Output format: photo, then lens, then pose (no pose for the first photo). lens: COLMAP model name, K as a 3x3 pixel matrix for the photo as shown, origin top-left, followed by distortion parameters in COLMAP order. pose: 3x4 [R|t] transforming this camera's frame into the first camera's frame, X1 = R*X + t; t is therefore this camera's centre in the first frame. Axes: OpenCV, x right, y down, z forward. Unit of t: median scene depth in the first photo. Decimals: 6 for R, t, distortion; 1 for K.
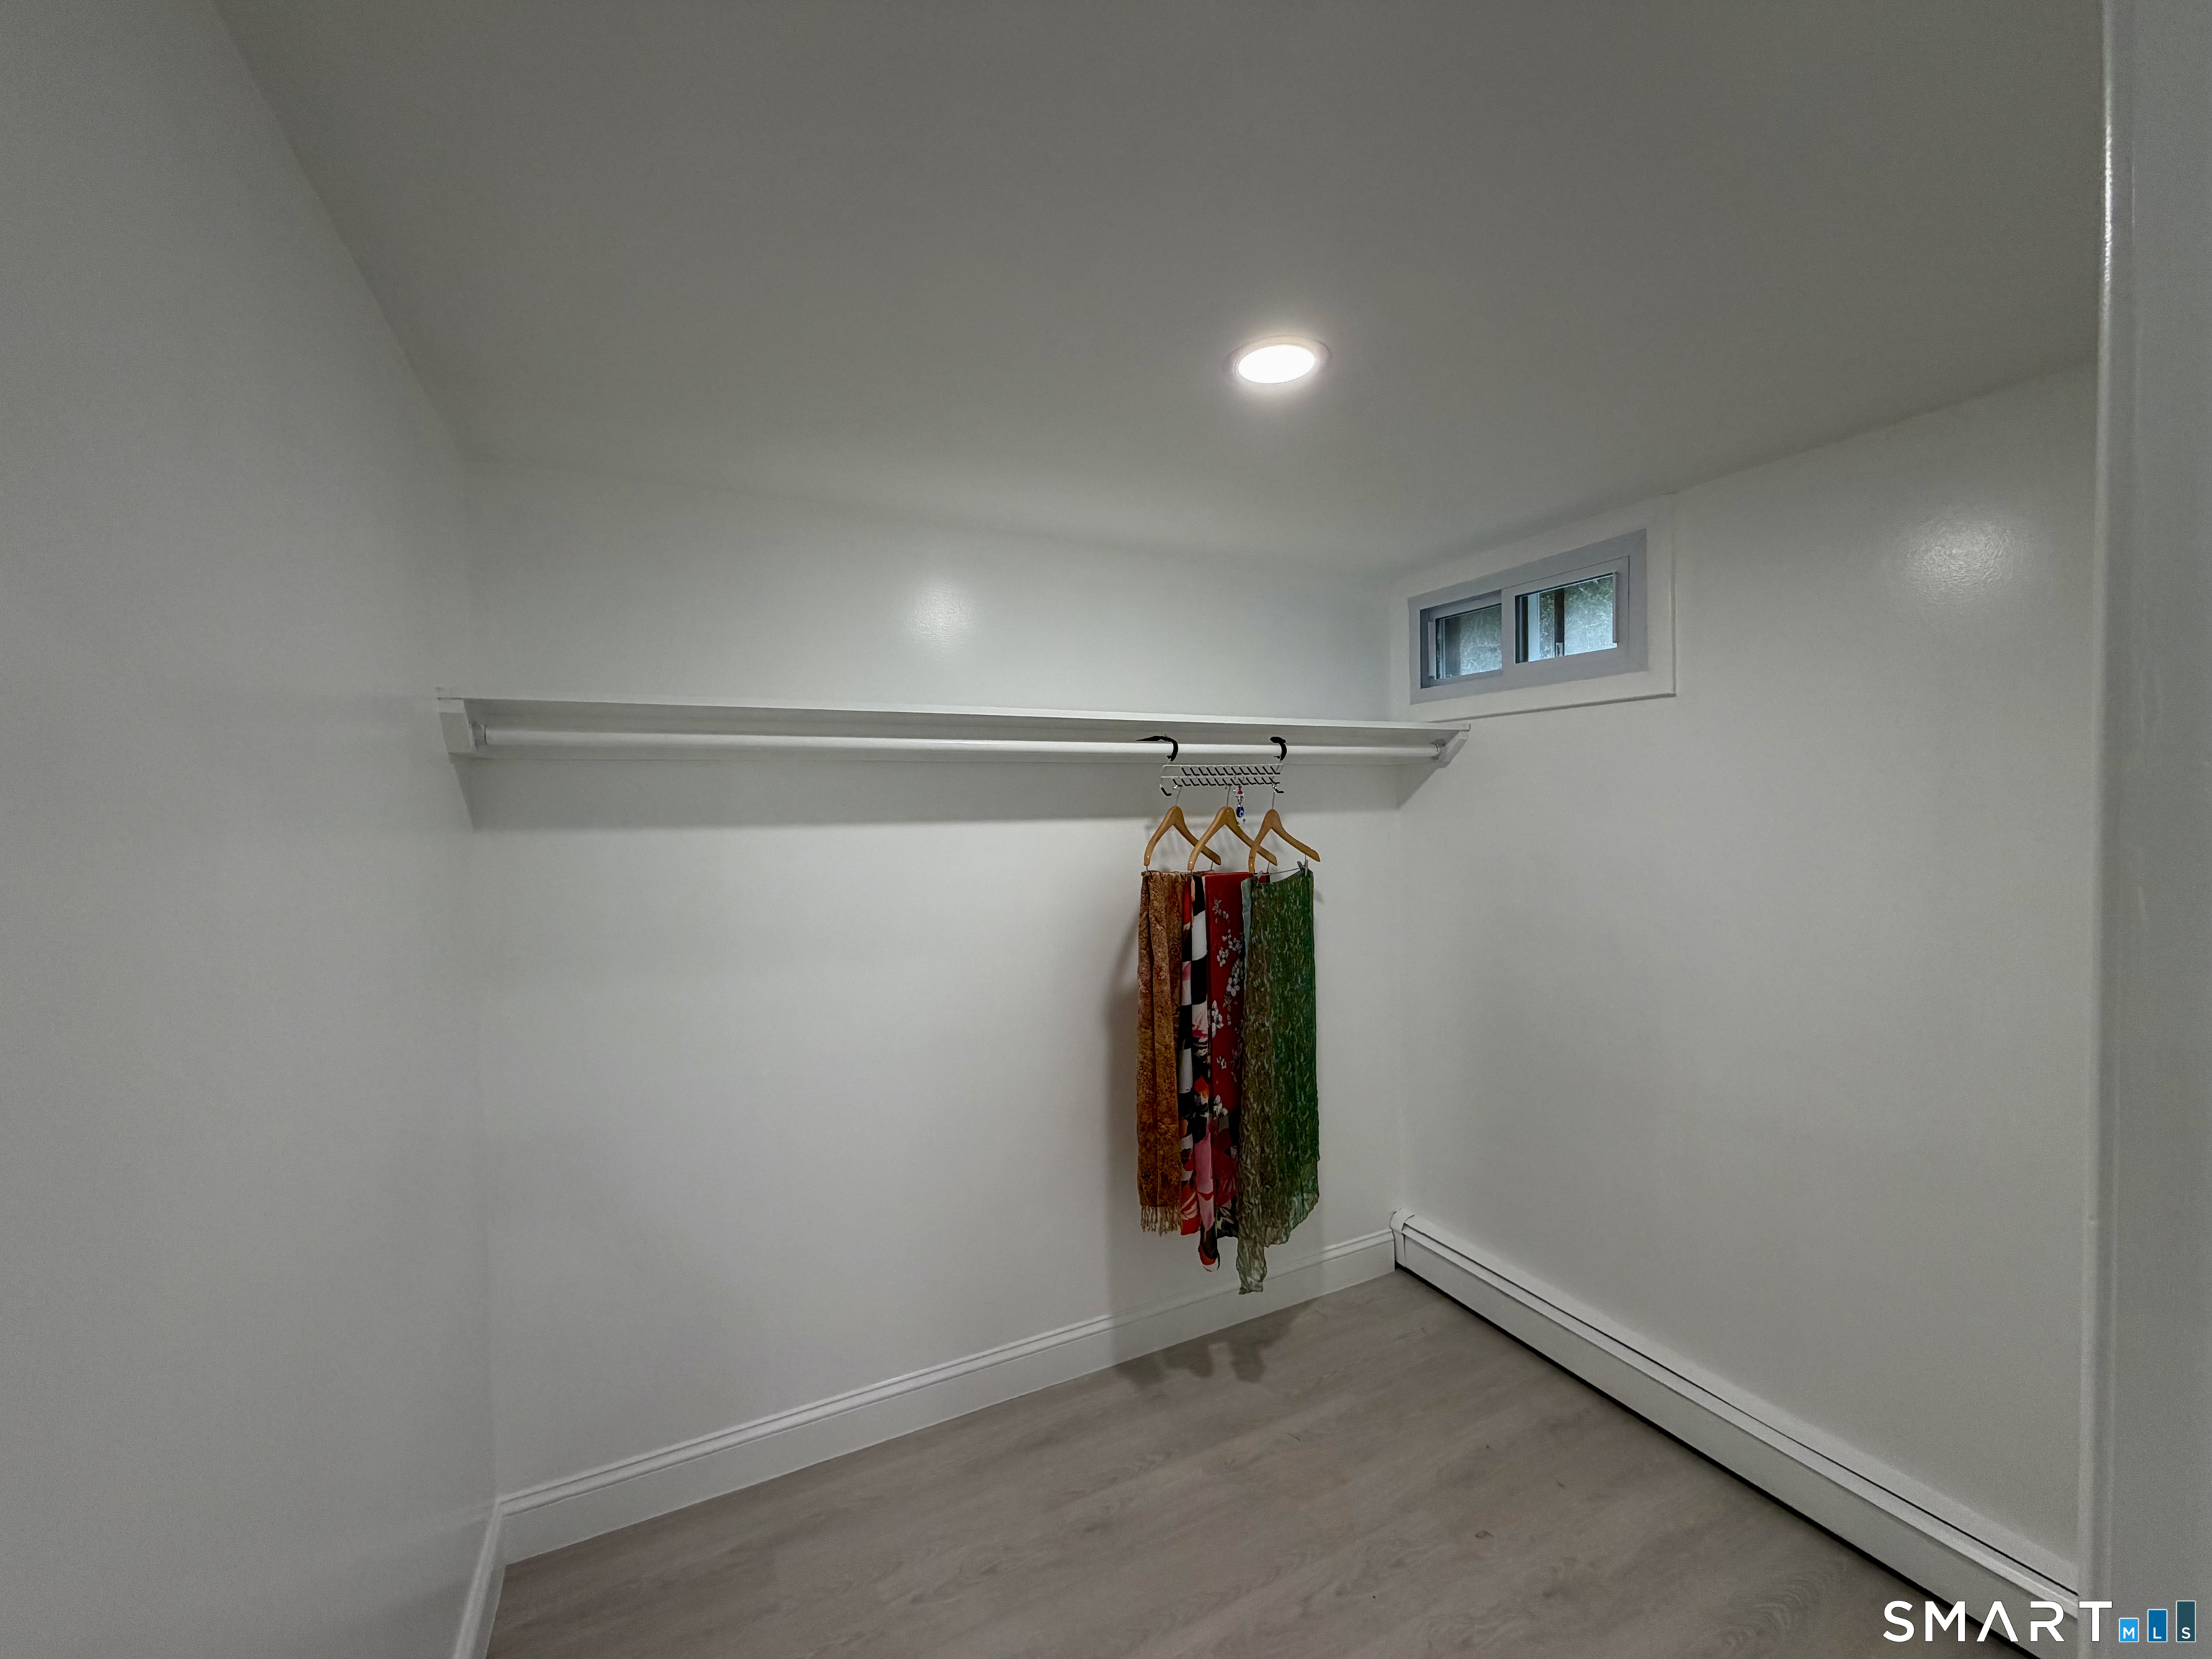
lens RADIAL K [[886.8, 0, 1108.4], [0, 886.8, 822.9], [0, 0, 1]] dist [0.000983, -0.000282]
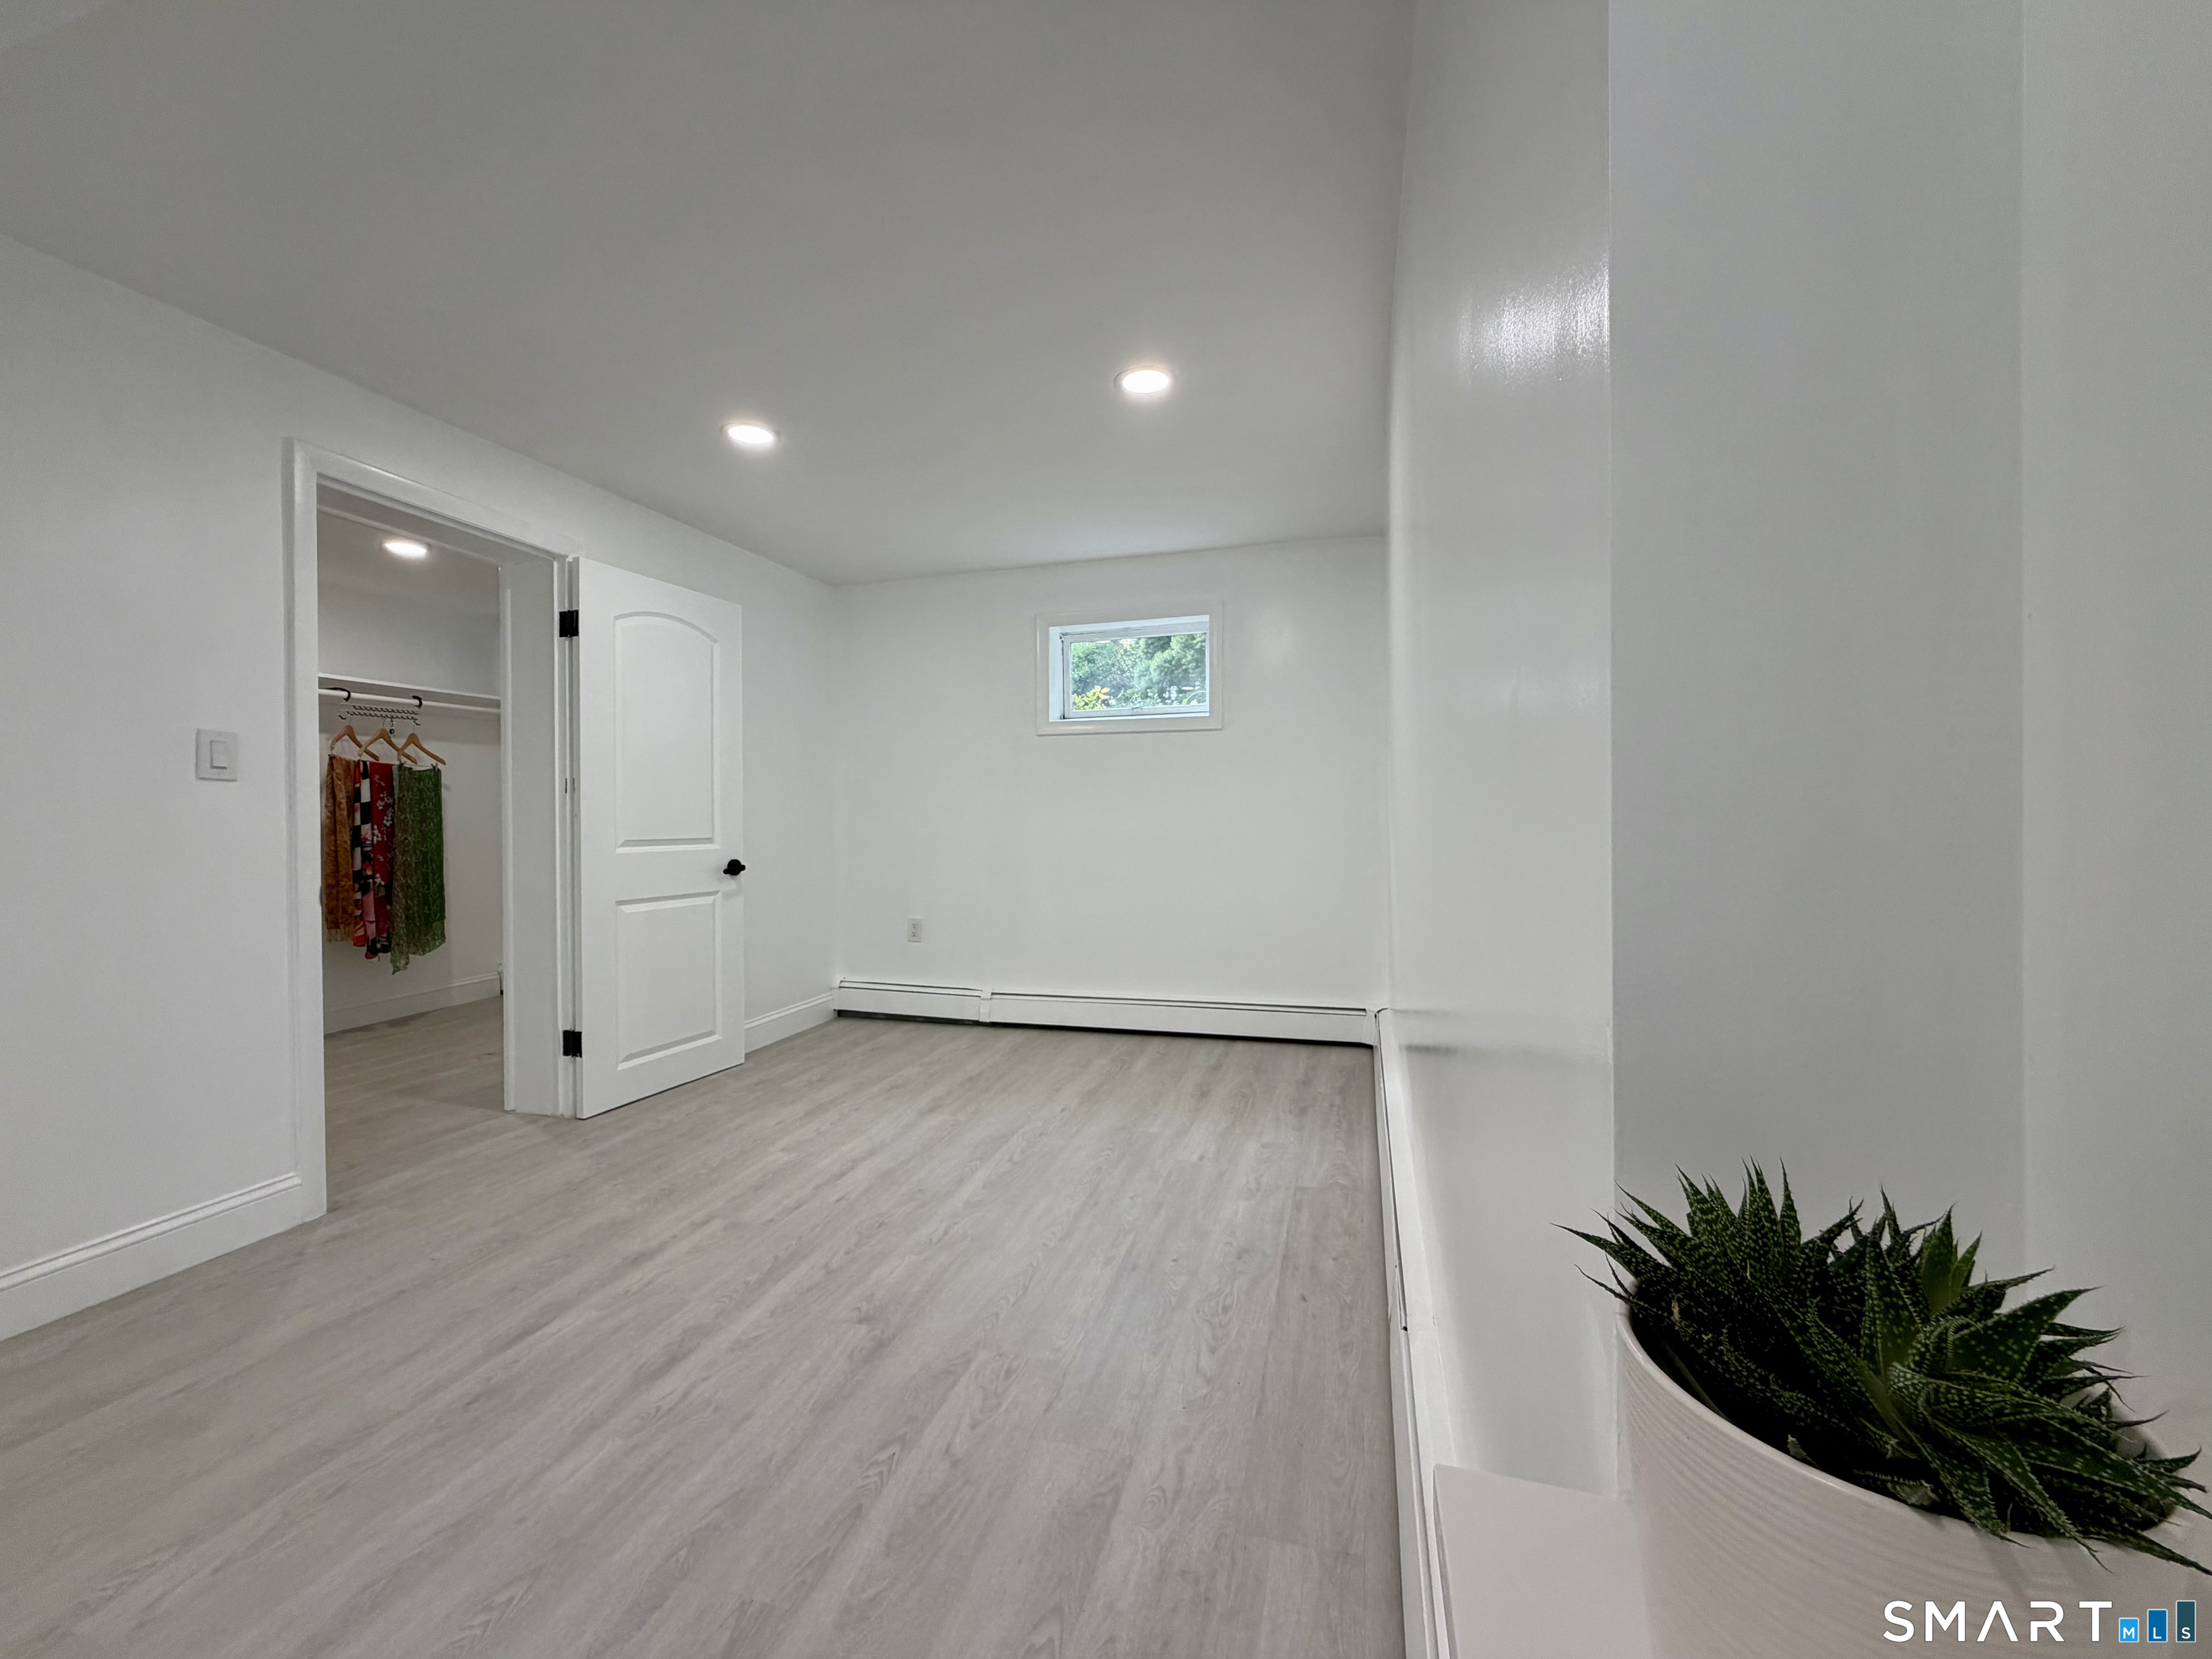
lens RADIAL K [[886.8, 0, 1108.9], [0, 886.8, 823.7], [0, 0, 1]] dist [0.000983, -0.000282]
pose [[0.678672, -0.001563, 0.734440, -0.217422], [0.007971, 0.999955, -0.005238, 0.216519], [-0.734398, 0.009409, 0.678654, -1.502327]]
